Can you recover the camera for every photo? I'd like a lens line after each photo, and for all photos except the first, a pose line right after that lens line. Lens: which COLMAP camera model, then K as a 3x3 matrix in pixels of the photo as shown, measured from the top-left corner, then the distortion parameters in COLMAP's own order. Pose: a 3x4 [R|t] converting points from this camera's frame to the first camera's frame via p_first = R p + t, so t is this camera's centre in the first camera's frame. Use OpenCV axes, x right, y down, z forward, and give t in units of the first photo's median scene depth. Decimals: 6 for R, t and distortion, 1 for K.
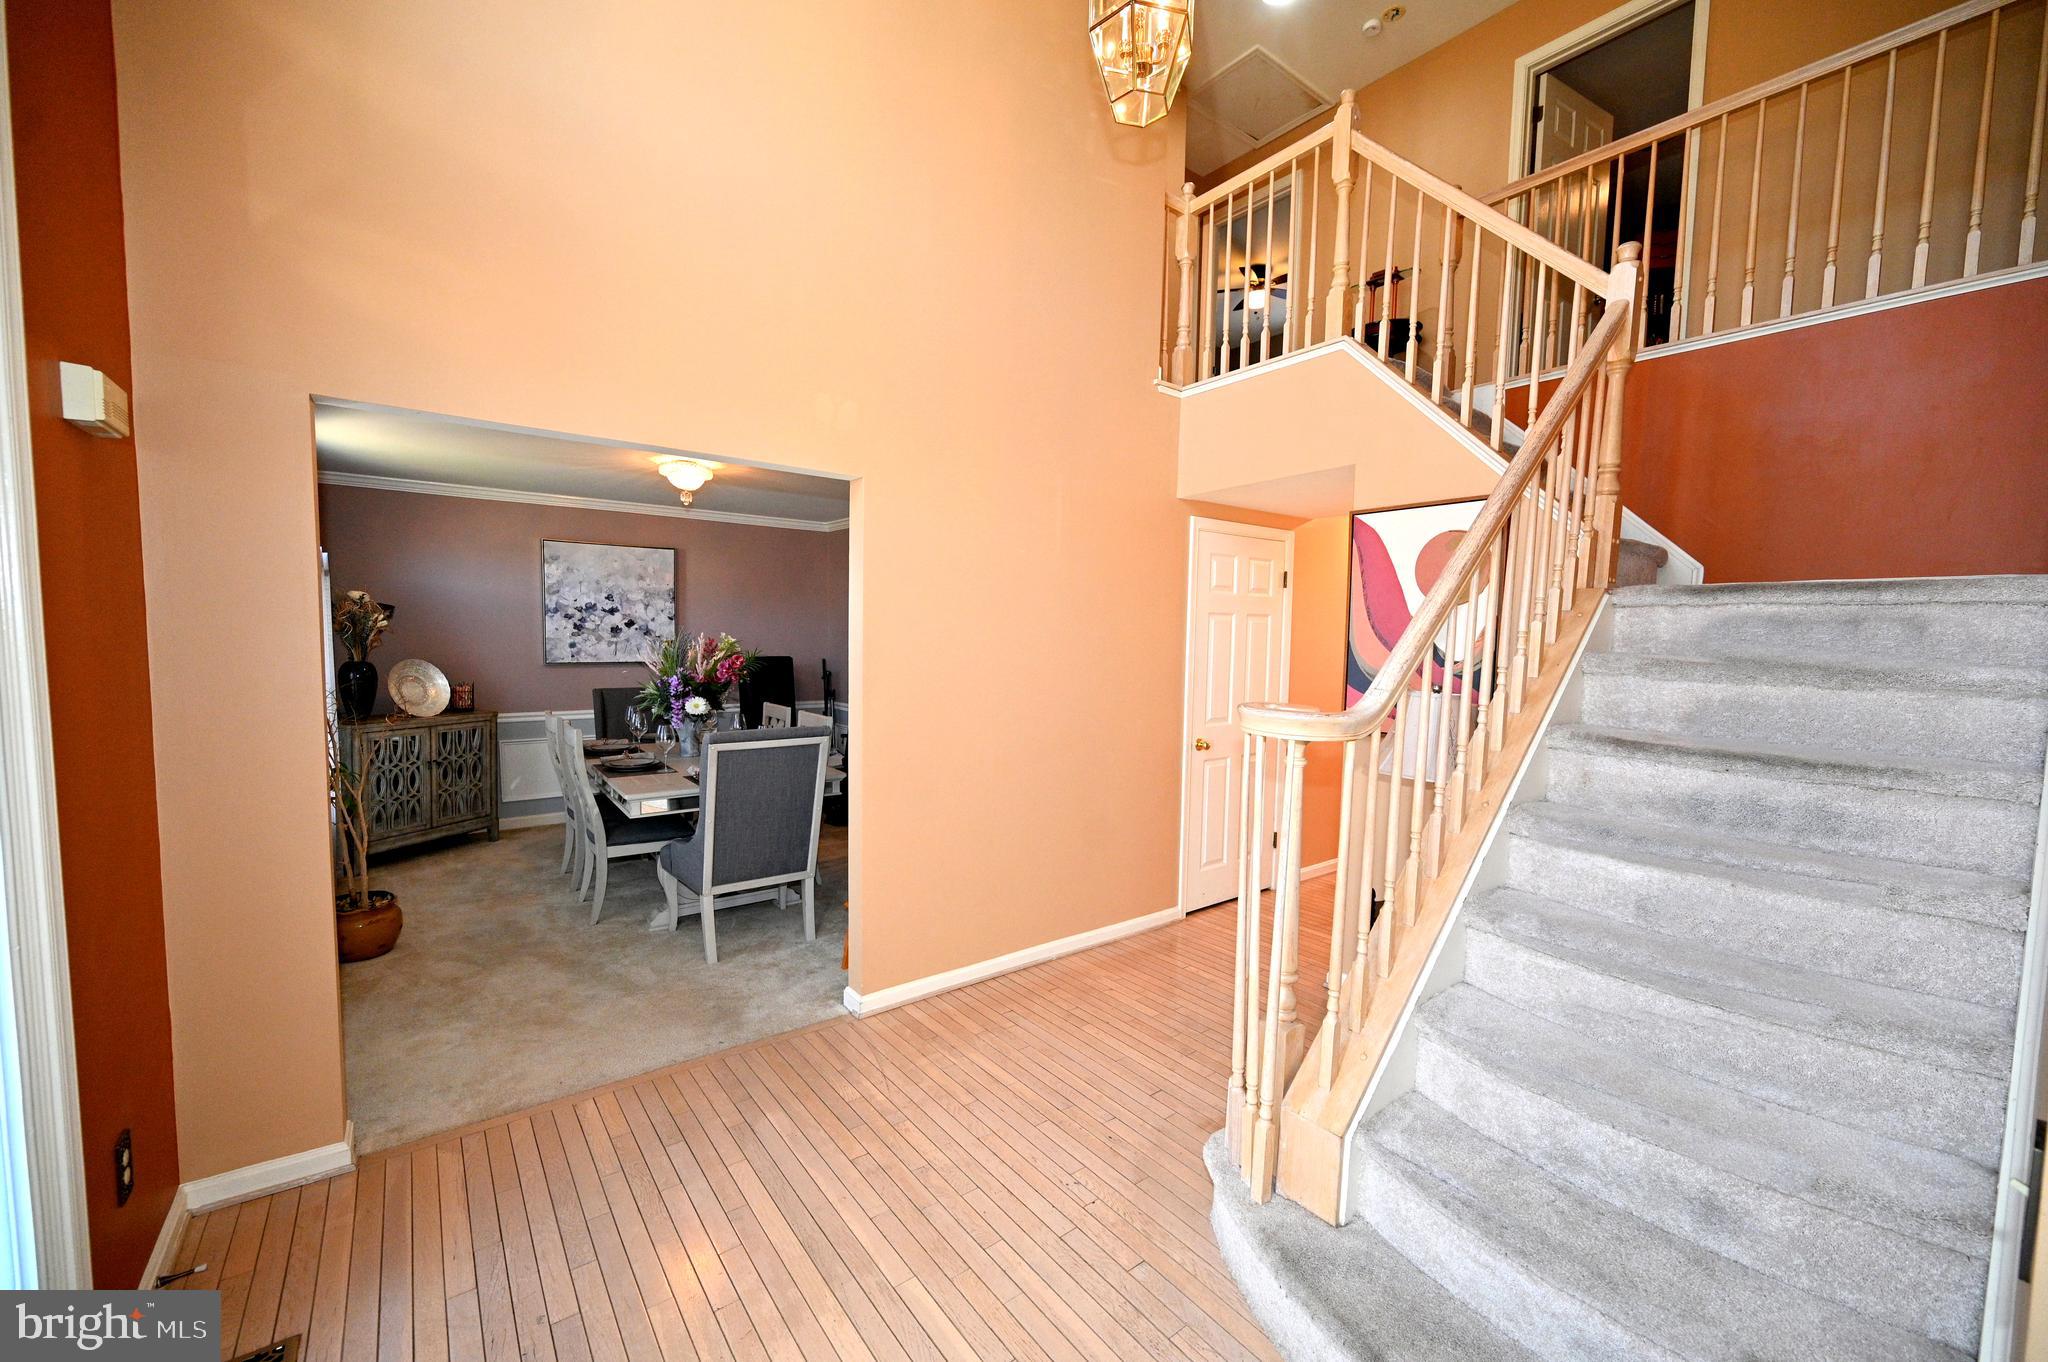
lens RADIAL K [[801.0, 0, 1032.0], [0, 801.0, 686.3], [0, 0, 1]] dist [-0.002877, -0.000990]
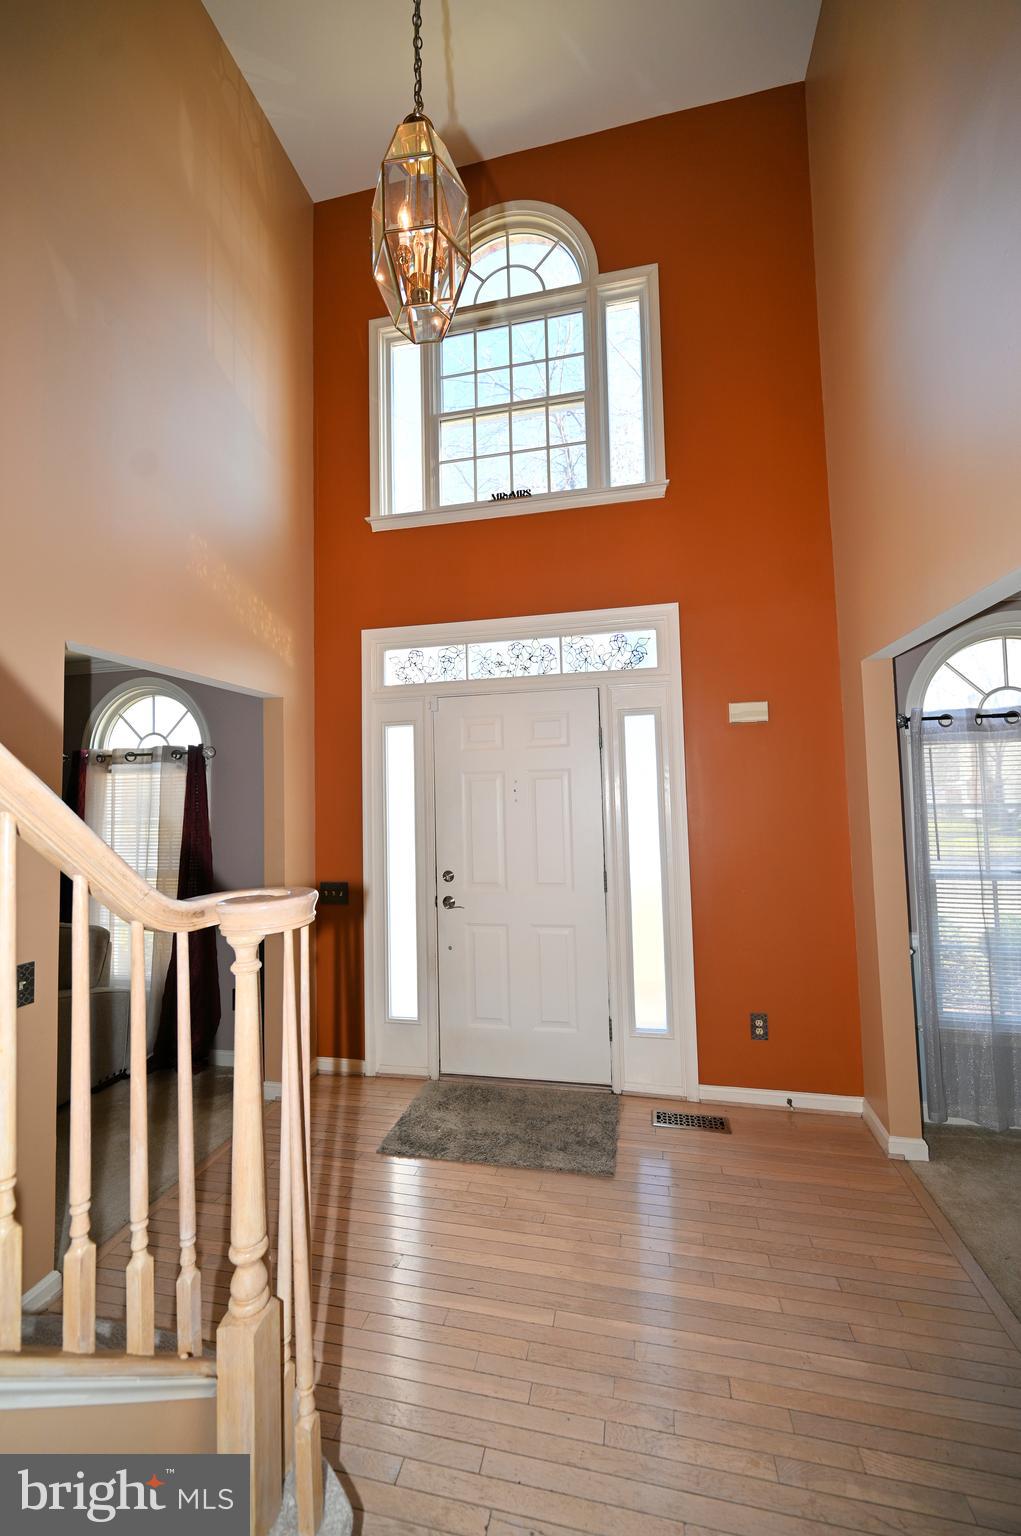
lens RADIAL K [[600.7, 0, 508.4], [0, 600.7, 761.0], [0, 0, 1]] dist [-0.002877, -0.000990]
pose [[-0.768318, -0.035626, -0.639076, 0.222183], [-0.038312, 0.999219, -0.009642, -0.050055], [0.638920, 0.017076, -0.769083, 0.697523]]
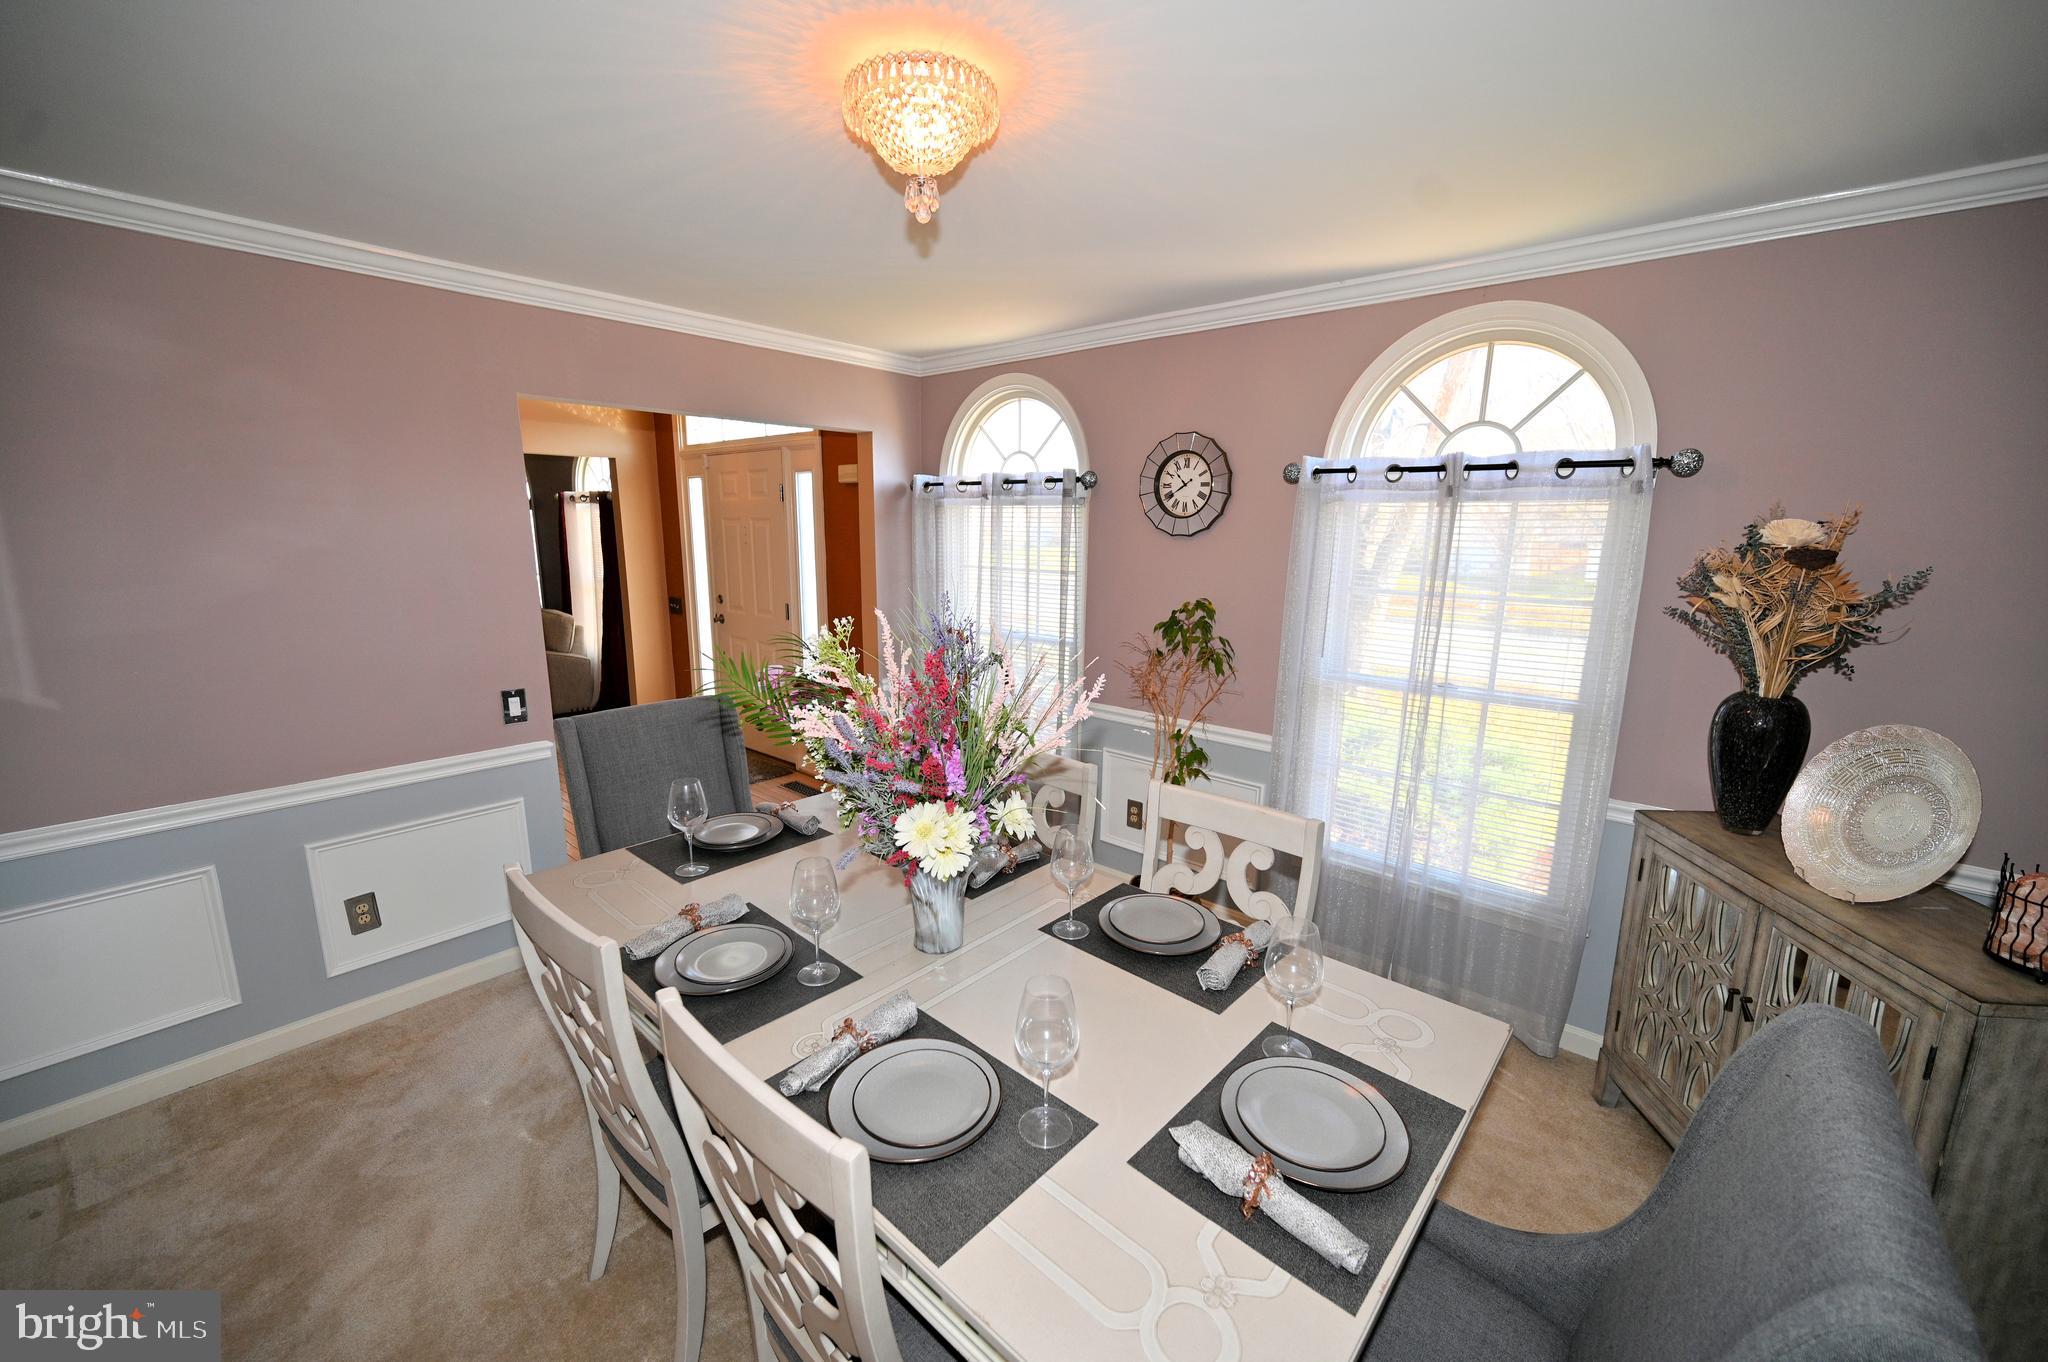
lens RADIAL K [[801.0, 0, 1022.0], [0, 801.0, 680.1], [0, 0, 1]] dist [-0.002877, -0.000990]
pose [[-0.981514, -0.000317, -0.191392, -0.682224], [-0.049216, 0.966789, 0.250791, -0.175287], [0.184956, 0.255575, -0.948933, 1.463962]]
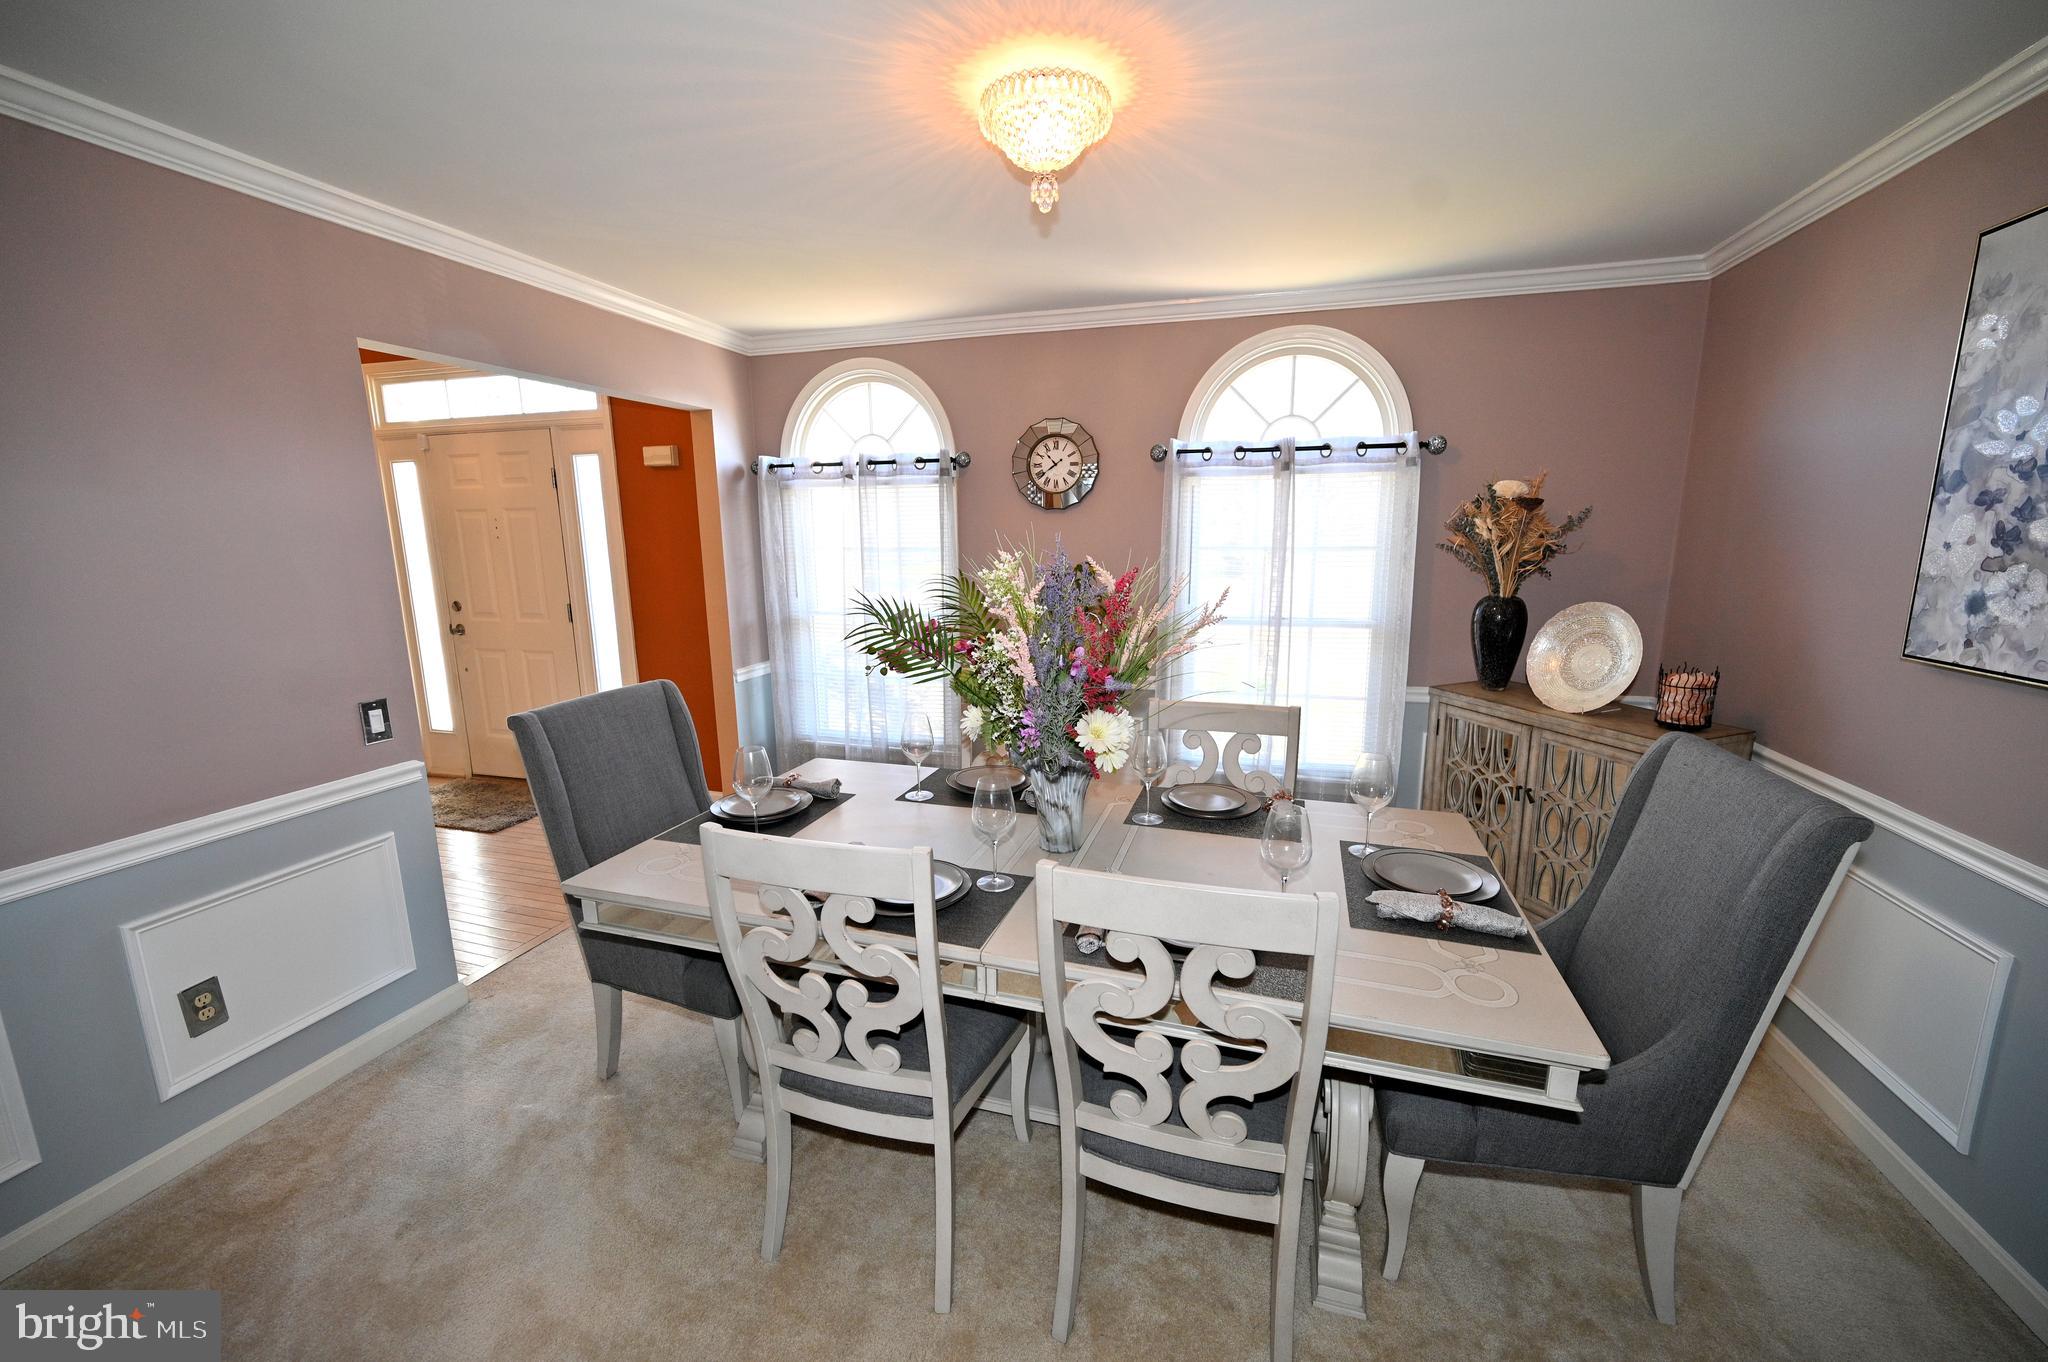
lens RADIAL K [[801.0, 0, 1019.5], [0, 801.0, 680.0], [0, 0, 1]] dist [-0.002877, -0.000990]
pose [[-0.815599, 0.087443, -0.571971, -0.191790], [-0.051180, 0.973738, 0.221844, -0.095461], [0.576349, 0.210209, -0.789705, 1.404958]]
